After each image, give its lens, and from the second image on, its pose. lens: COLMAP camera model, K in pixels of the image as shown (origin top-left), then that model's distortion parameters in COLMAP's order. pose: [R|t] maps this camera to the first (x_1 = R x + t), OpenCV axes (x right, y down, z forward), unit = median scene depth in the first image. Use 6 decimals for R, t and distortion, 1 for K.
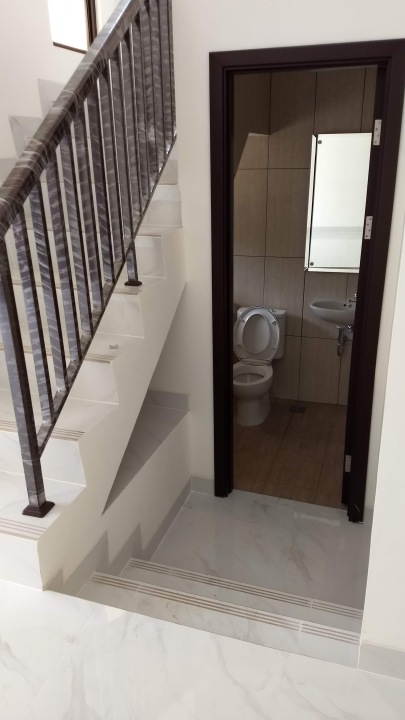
lens RADIAL K [[547.0, 0, 203.9], [0, 547.0, 362.8], [0, 0, 1]] dist [0.030367, -0.036692]
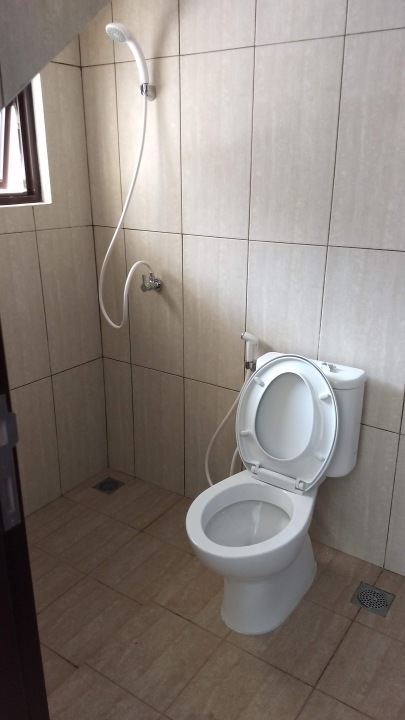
lens RADIAL K [[547.0, 0, 211.9], [0, 547.0, 341.5], [0, 0, 1]] dist [0.030367, -0.036692]
pose [[0.962149, 0.109650, -0.249490, 0.142221], [-0.127617, 0.990186, -0.056968, -0.080354], [0.240796, 0.086651, 0.966700, 0.562064]]
